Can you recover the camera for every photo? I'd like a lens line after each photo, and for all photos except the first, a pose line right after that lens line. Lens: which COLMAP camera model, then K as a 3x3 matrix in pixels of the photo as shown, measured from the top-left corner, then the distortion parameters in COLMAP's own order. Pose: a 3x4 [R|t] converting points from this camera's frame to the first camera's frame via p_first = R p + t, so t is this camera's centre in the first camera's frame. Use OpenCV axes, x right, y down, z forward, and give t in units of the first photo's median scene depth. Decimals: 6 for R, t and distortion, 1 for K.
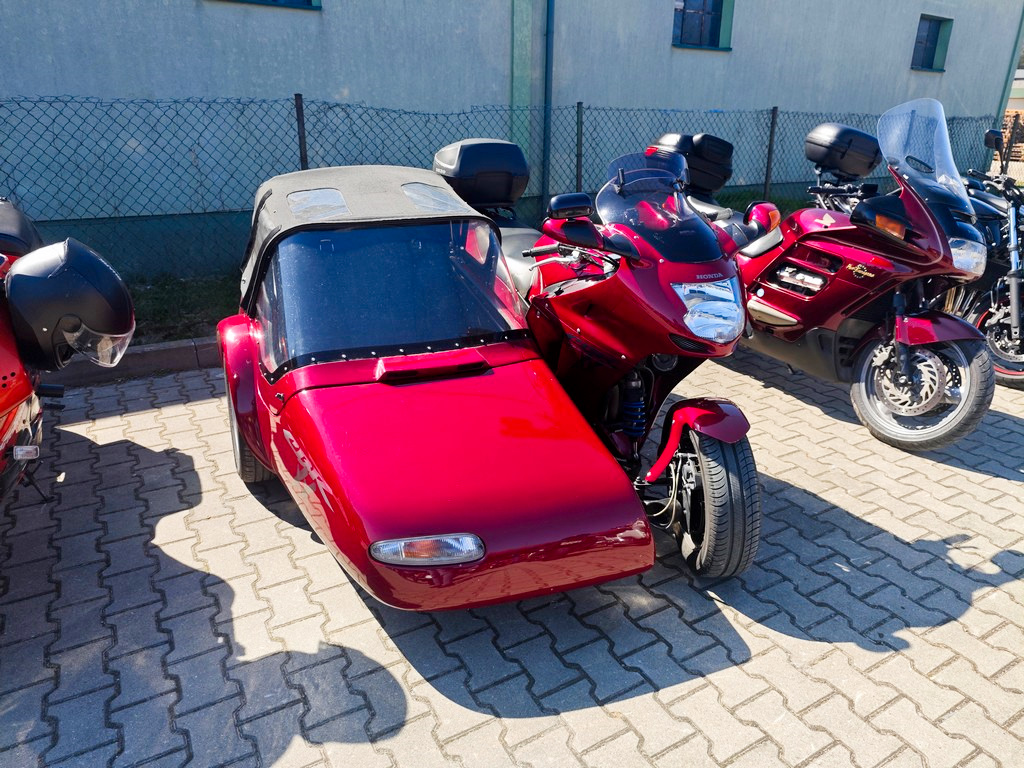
lens RADIAL K [[684.4, 0, 512.0], [0, 684.4, 384.0], [0, 0, 1]] dist [0.040341, -0.058454]
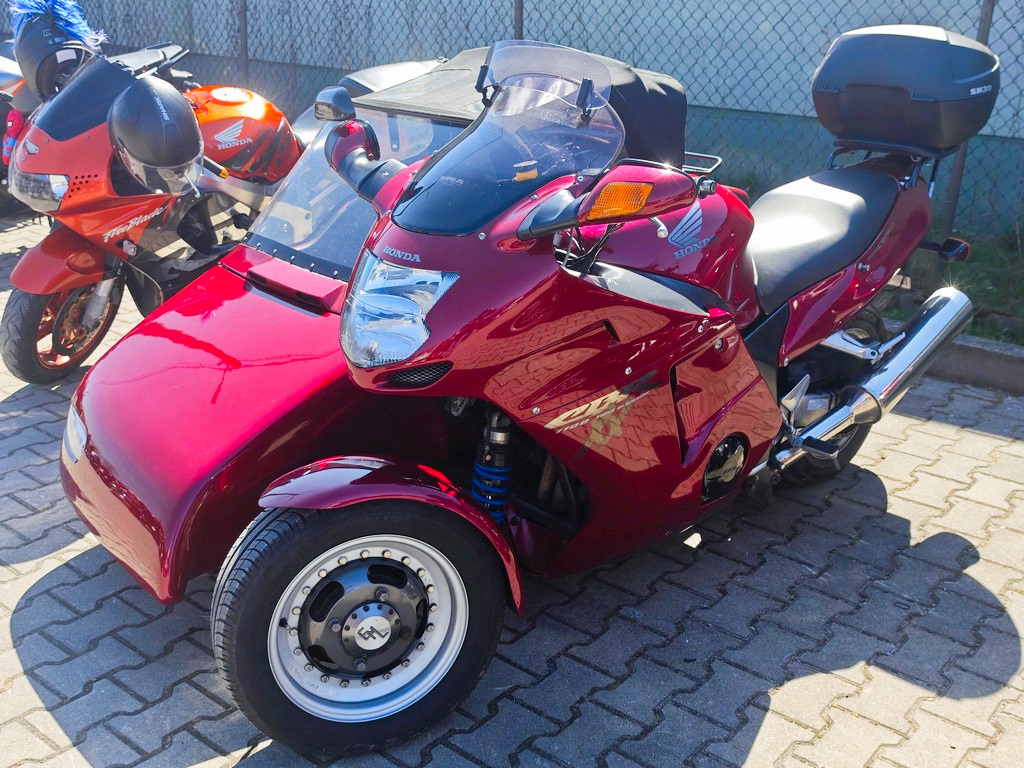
lens RADIAL K [[1135.5, 0, 571.7], [0, 1135.5, 384.4], [0, 0, 1]] dist [-0.015091, -0.033647]
pose [[0.355915, 0.308494, -0.882131, 0.858312], [-0.347120, 0.920050, 0.181702, -0.189988], [0.867659, 0.241535, 0.434544, 0.536425]]
